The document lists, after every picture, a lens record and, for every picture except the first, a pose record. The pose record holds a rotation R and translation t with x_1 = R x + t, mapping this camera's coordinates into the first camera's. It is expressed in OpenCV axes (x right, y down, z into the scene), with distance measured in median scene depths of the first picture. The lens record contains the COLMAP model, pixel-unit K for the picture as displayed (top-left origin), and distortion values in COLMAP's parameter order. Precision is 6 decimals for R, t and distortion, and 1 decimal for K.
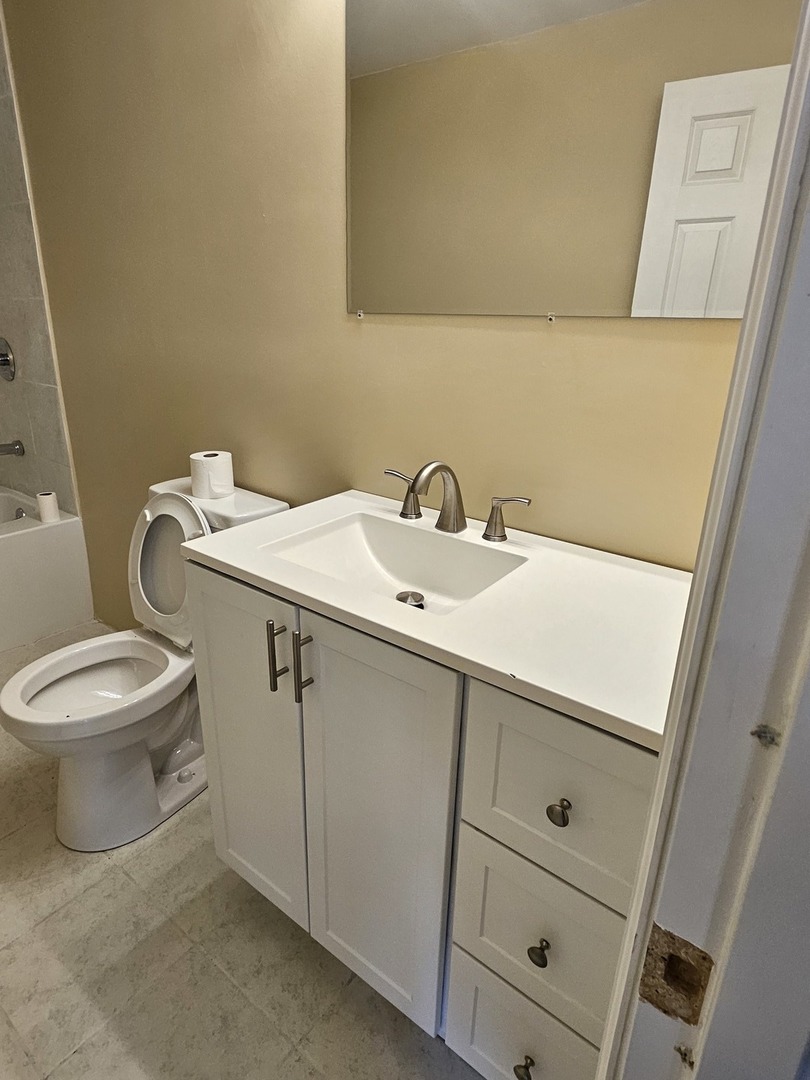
lens RADIAL K [[629.6, 0, 405.0], [0, 629.6, 540.0], [0, 0, 1]] dist [0.002698, 0.000205]
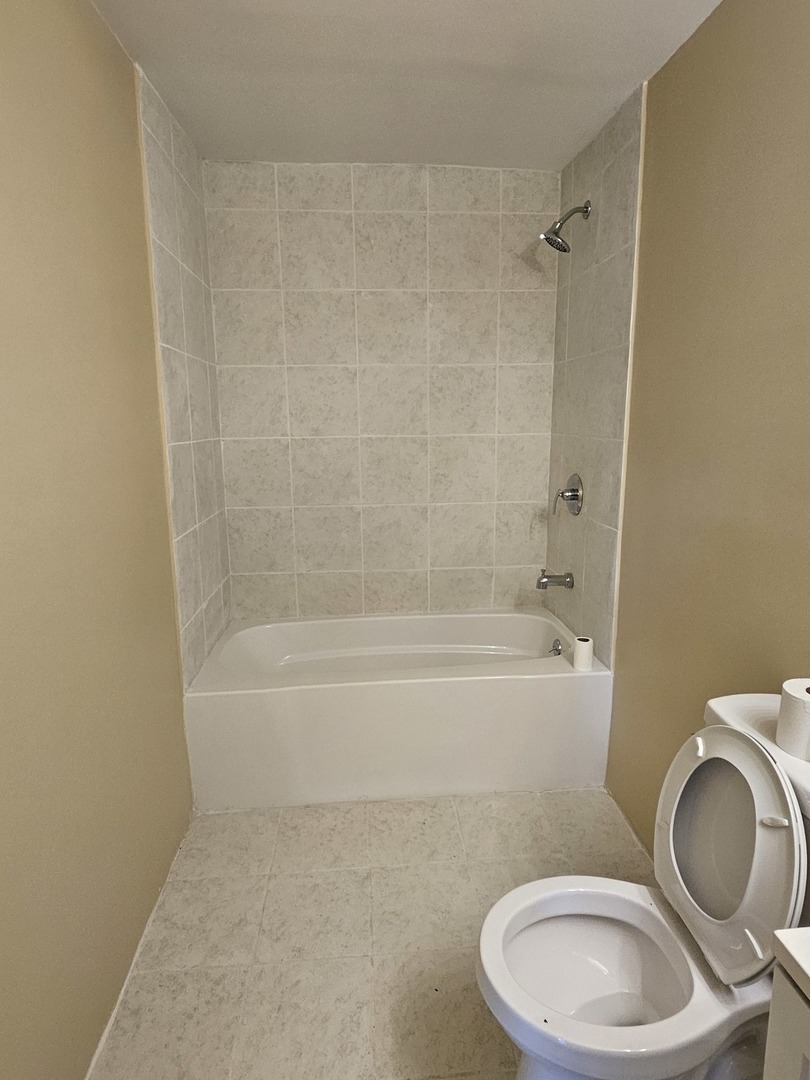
lens RADIAL K [[629.6, 0, 405.0], [0, 629.6, 540.0], [0, 0, 1]] dist [0.002698, 0.000205]
pose [[0.683680, 0.102365, -0.722567, -0.099257], [-0.222881, 0.972096, -0.073171, -0.095442], [0.694914, 0.211072, 0.687417, 0.156159]]
